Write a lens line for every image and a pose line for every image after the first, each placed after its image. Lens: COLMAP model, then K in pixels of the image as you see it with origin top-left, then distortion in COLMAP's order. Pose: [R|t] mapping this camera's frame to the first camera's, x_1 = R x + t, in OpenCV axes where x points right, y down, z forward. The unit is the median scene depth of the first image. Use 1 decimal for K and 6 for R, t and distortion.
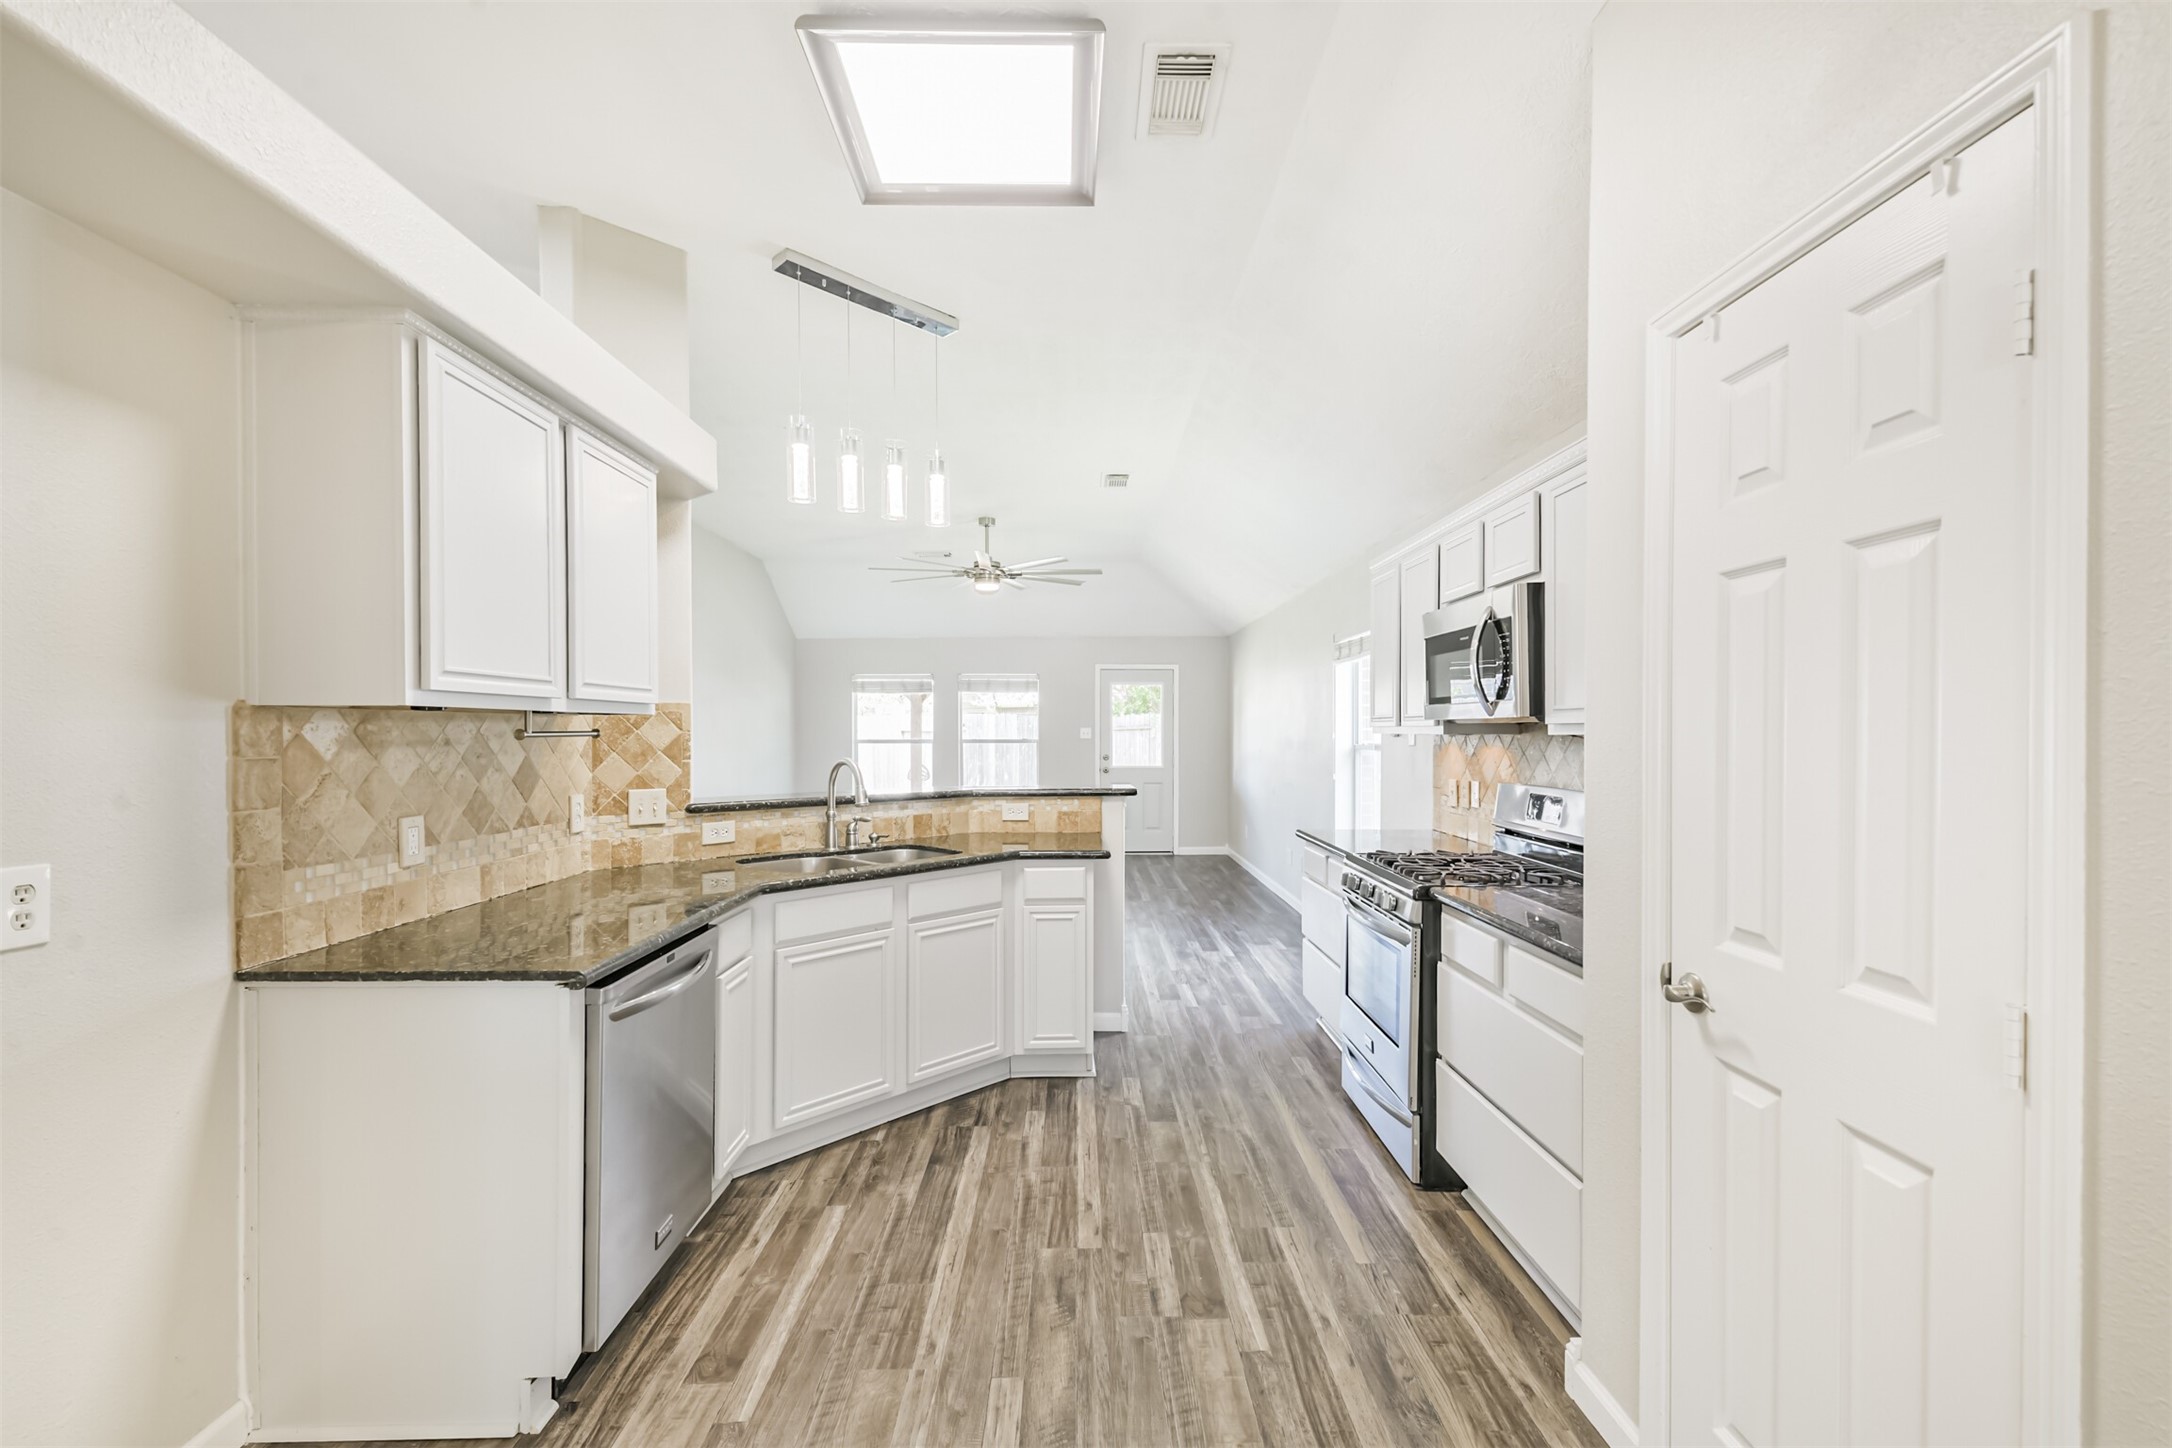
lens RADIAL K [[927.3, 0, 1088.6], [0, 927.3, 741.3], [0, 0, 1]] dist [0.026269, -0.009157]
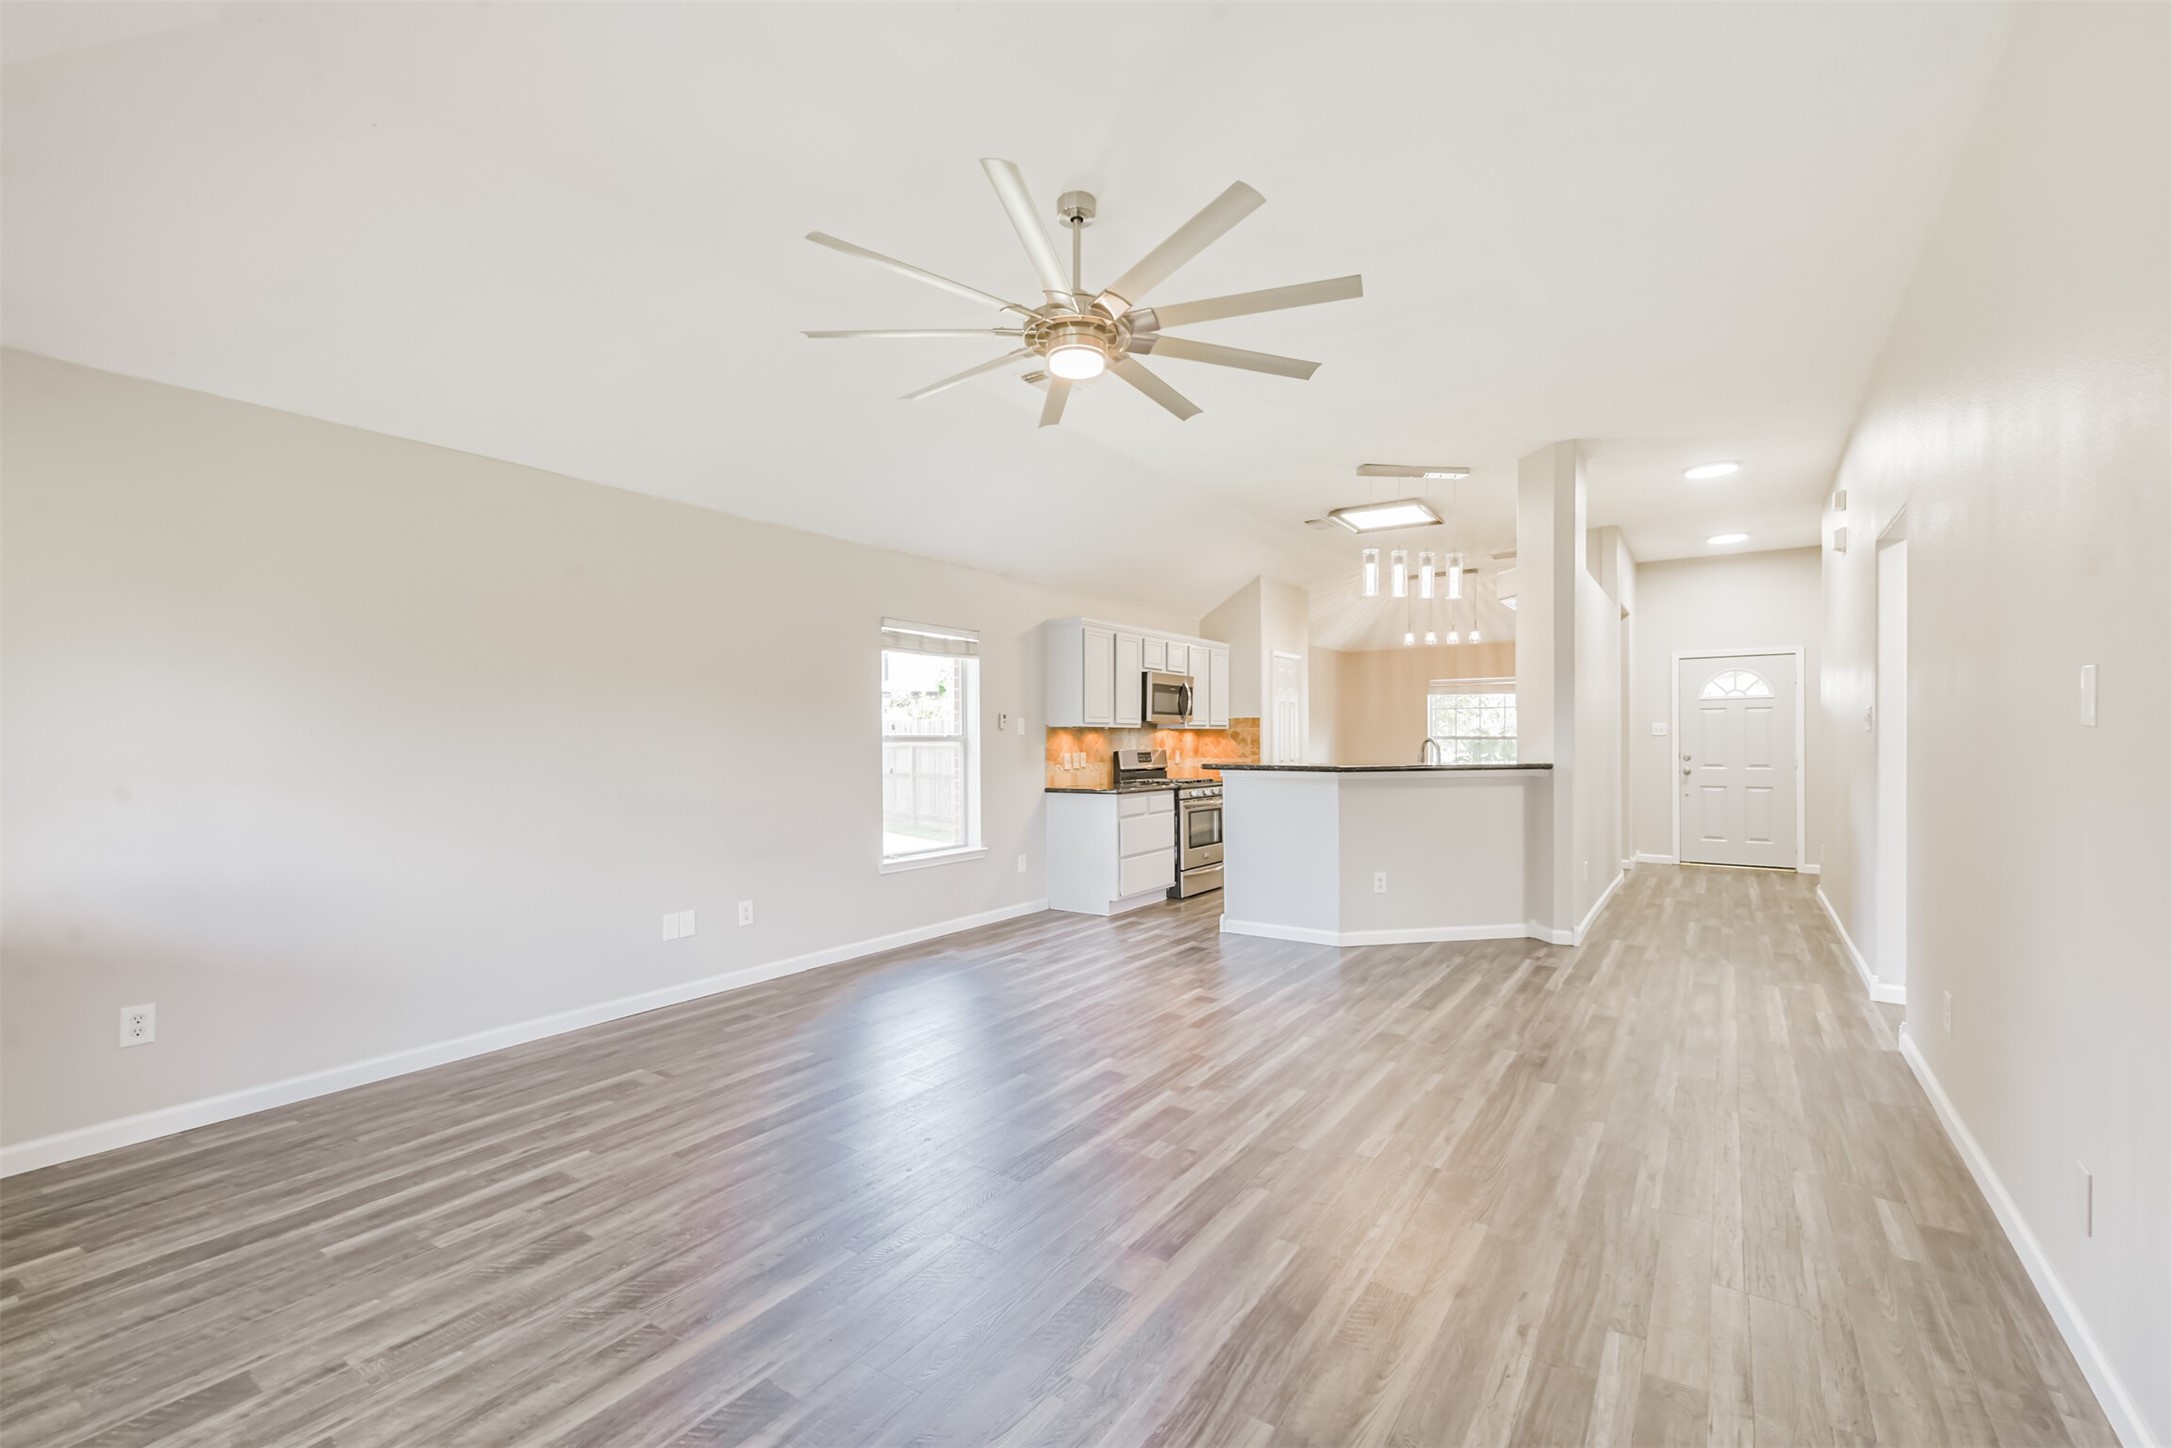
lens RADIAL K [[927.3, 0, 1088.6], [0, 927.3, 741.3], [0, 0, 1]] dist [0.026269, -0.009157]
pose [[-0.819227, 0.004325, 0.573453, -0.945193], [0.012090, 0.999880, 0.009730, 0.001692], [-0.573341, 0.014904, -0.819181, 3.601075]]
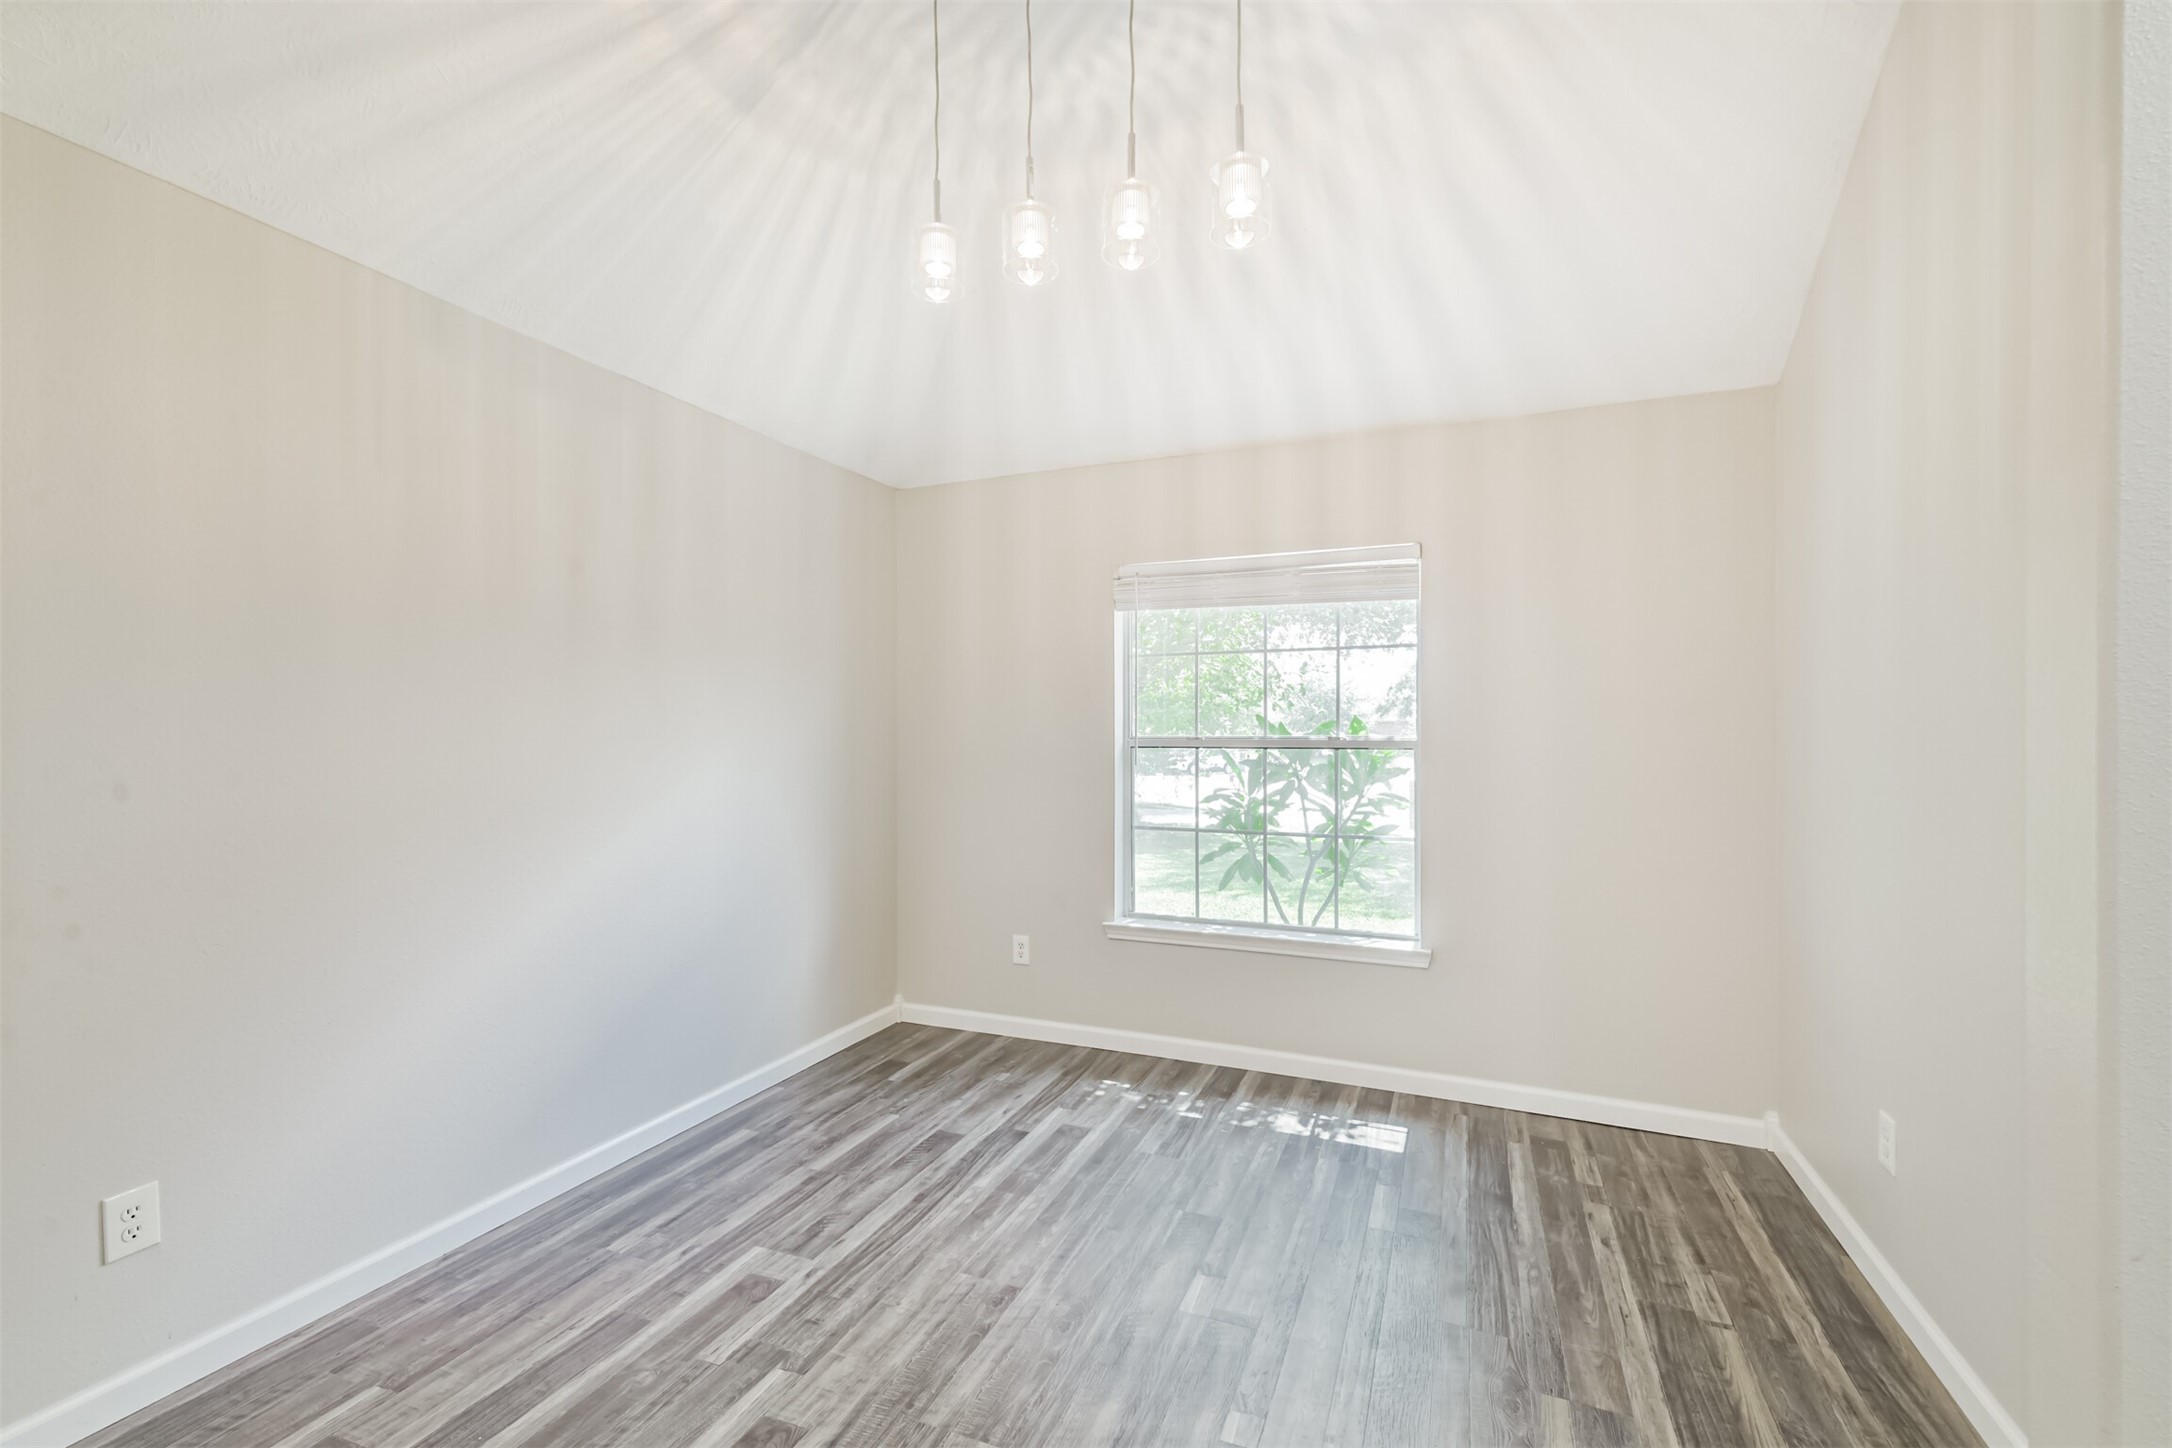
lens RADIAL K [[926.6, 0, 1089.9], [0, 926.6, 732.8], [0, 0, 1]] dist [0.031834, -0.009395]
pose [[-0.919908, 0.002029, 0.392130, -0.272280], [0.006284, 0.999934, 0.009568, 0.016418], [-0.392085, 0.011266, -0.919860, 0.455952]]
